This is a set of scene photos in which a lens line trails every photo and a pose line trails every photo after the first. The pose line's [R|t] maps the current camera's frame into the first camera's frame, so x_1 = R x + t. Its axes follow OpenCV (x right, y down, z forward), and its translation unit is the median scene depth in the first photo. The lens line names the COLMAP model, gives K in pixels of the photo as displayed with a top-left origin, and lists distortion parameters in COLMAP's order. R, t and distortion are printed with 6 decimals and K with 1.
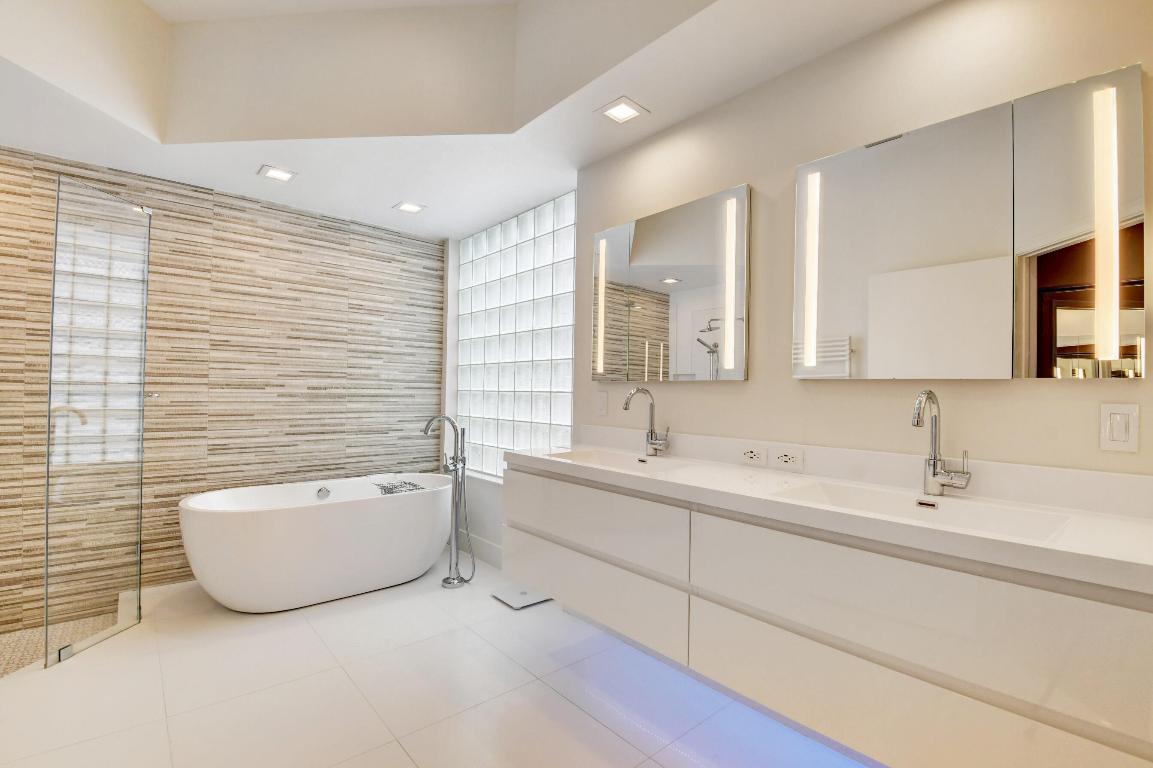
lens RADIAL K [[507.5, 0, 573.7], [0, 507.5, 386.9], [0, 0, 1]] dist [0.007823, -0.021314]
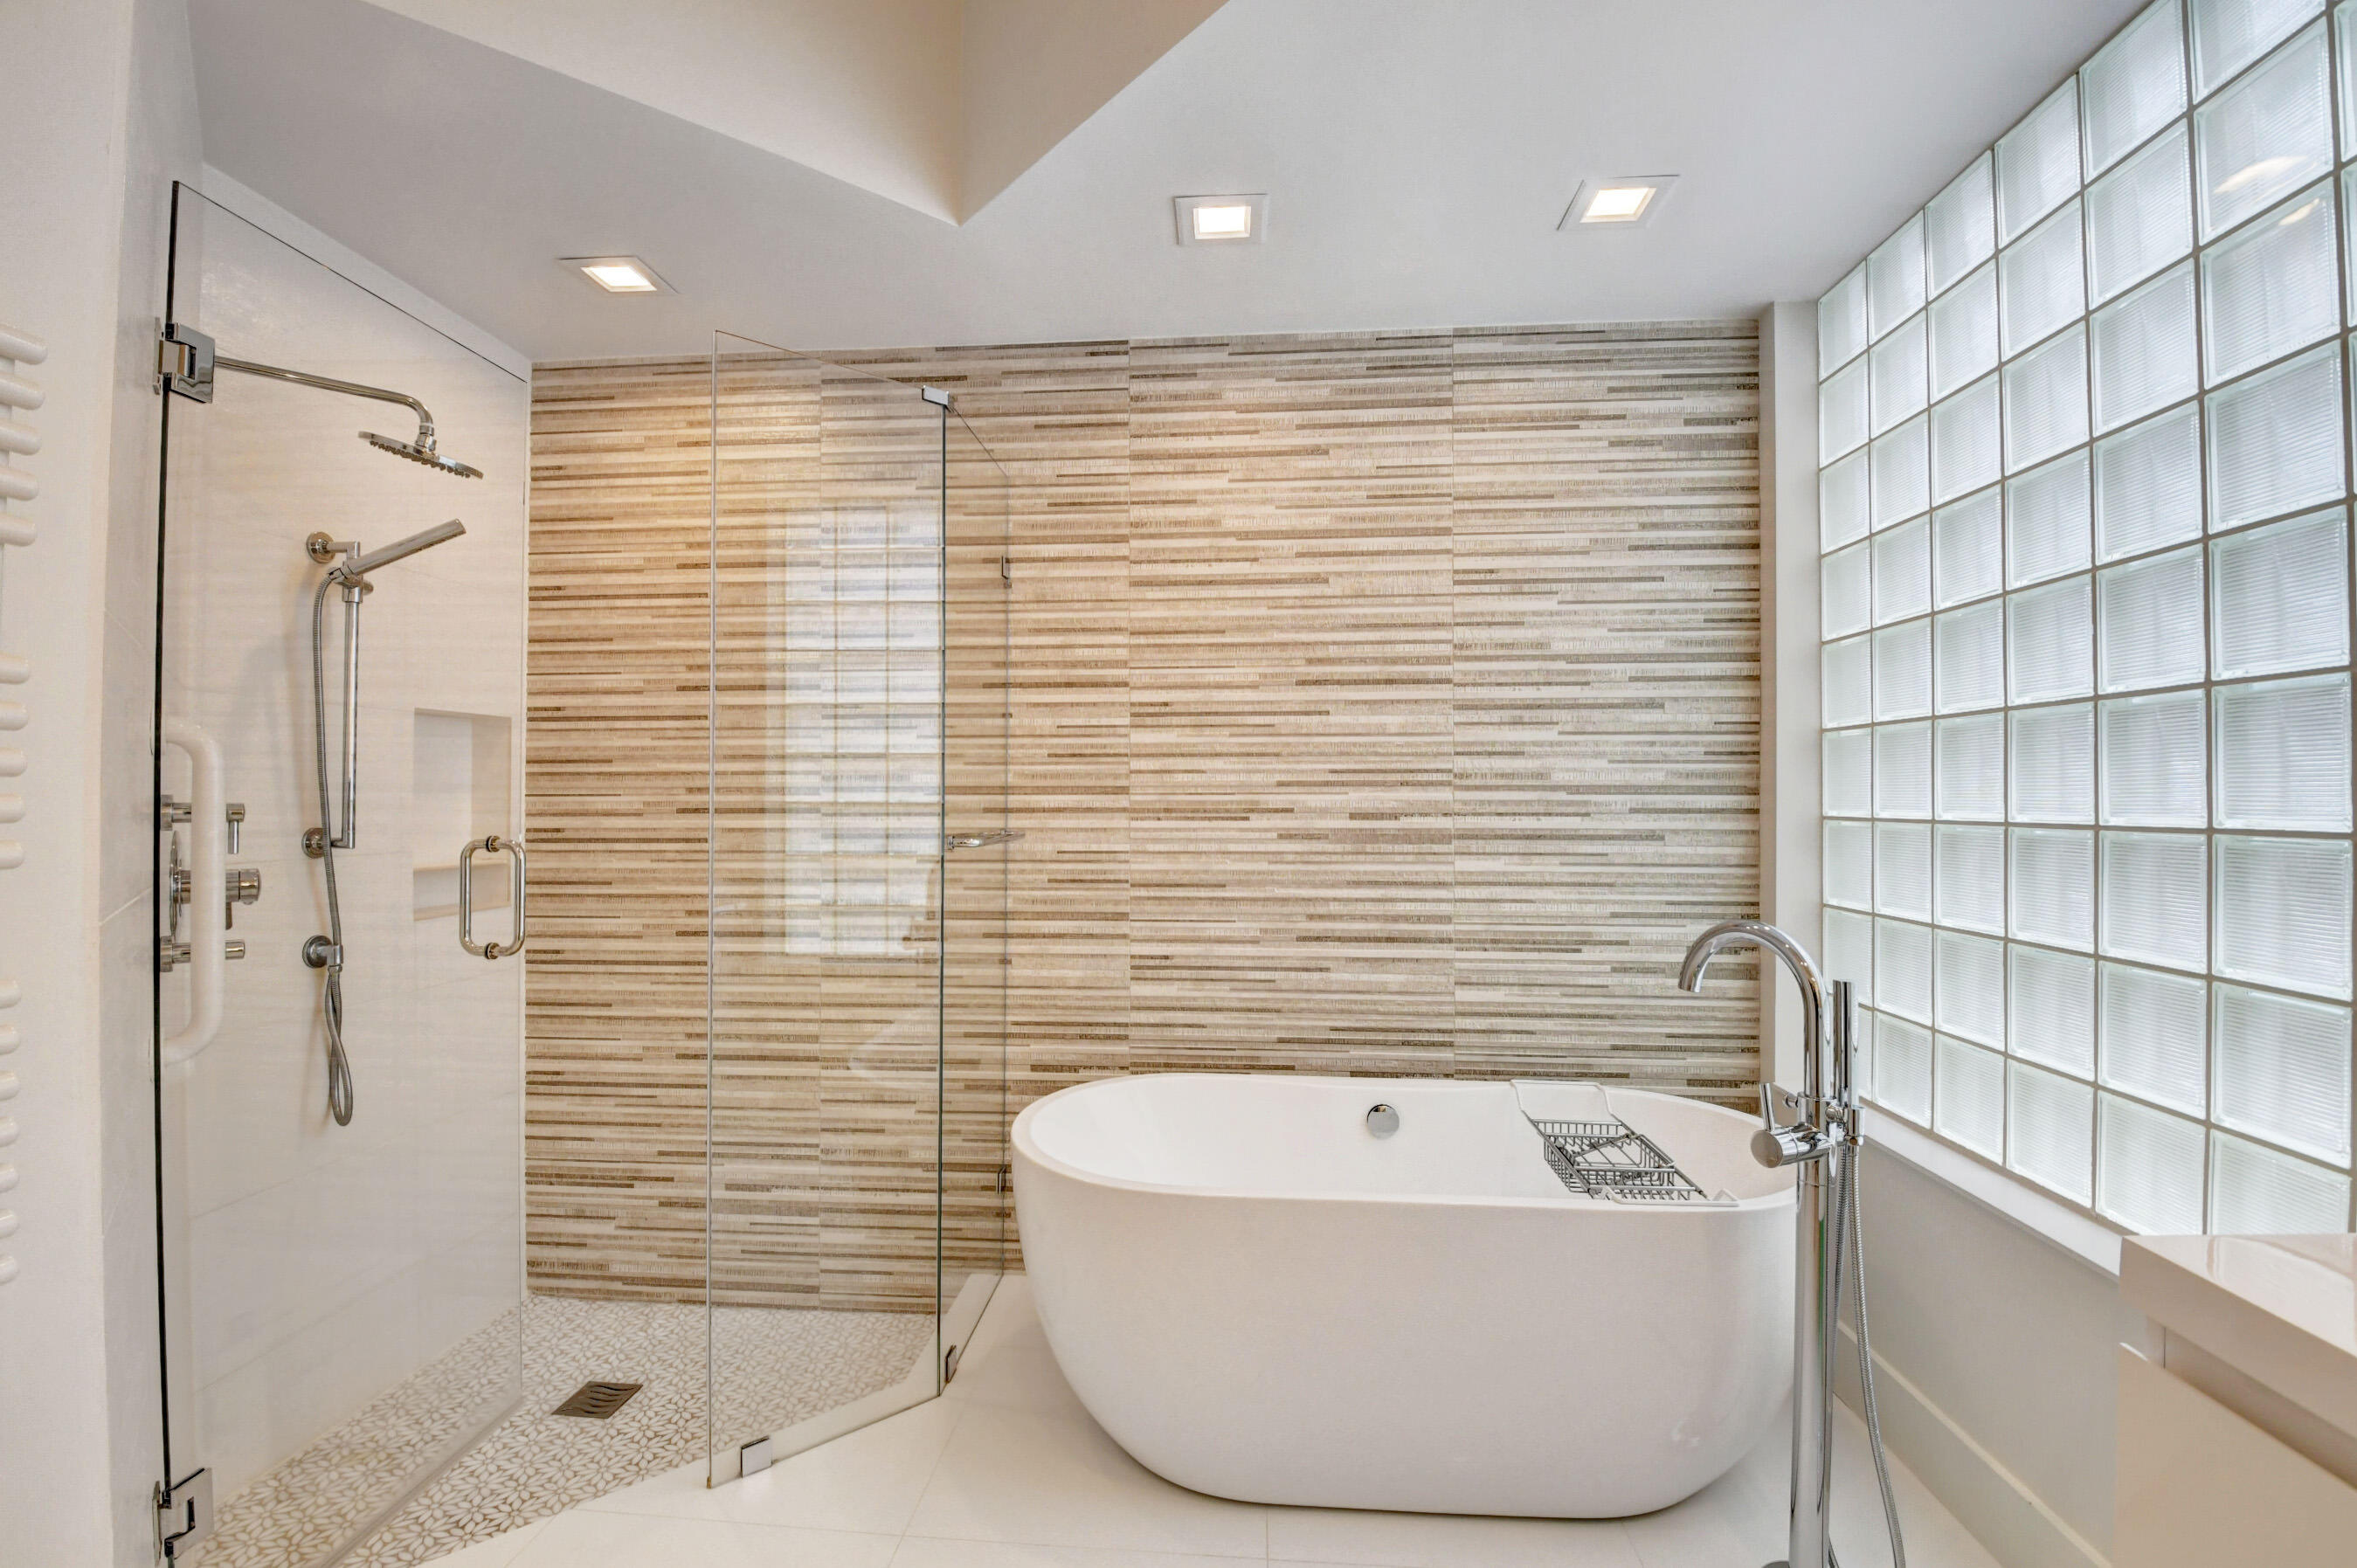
lens RADIAL K [[1037.5, 0, 1172.8], [0, 1037.5, 790.0], [0, 0, 1]] dist [0.007823, -0.021314]
pose [[0.699609, -0.020349, -0.714236, -0.077508], [0.018501, 0.999775, -0.010362, -0.011033], [0.714286, -0.005965, 0.699828, 0.383078]]
